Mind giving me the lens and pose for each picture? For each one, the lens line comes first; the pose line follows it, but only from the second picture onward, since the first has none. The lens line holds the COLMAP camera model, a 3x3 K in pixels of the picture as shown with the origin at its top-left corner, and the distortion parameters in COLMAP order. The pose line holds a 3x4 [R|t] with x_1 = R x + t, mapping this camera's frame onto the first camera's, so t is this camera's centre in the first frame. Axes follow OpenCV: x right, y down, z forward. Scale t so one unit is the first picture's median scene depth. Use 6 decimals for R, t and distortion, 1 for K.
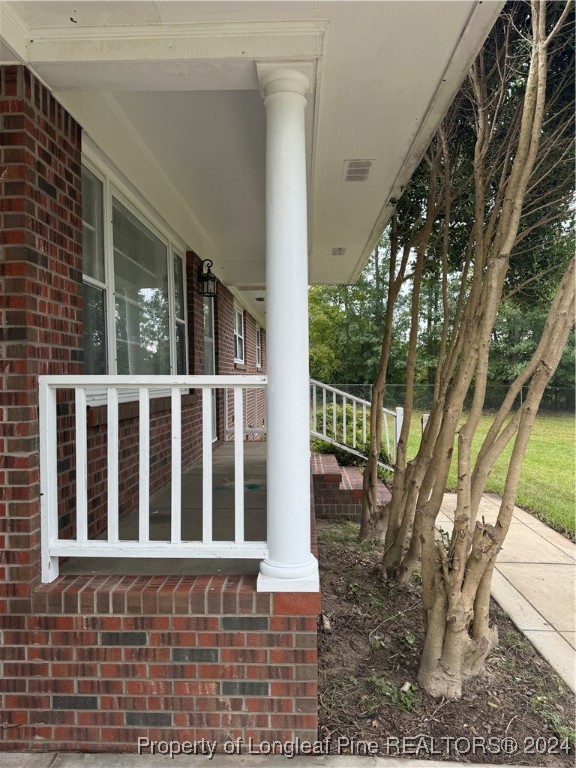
lens RADIAL K [[549.7, 0, 288.0], [0, 549.7, 384.0], [0, 0, 1]] dist [0.053934, 0.000419]
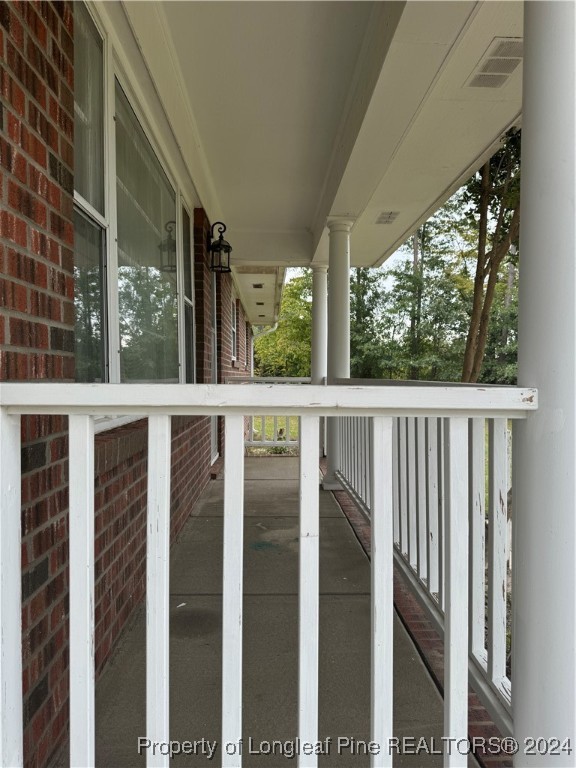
lens RADIAL K [[546.2, 0, 288.0], [0, 546.2, 384.0], [0, 0, 1]] dist [0.004402, 0.002069]
pose [[0.997040, 0.007575, 0.076515, -0.168481], [-0.007776, 0.999967, 0.002327, -0.011903], [-0.076495, -0.002916, 0.997066, 0.388528]]
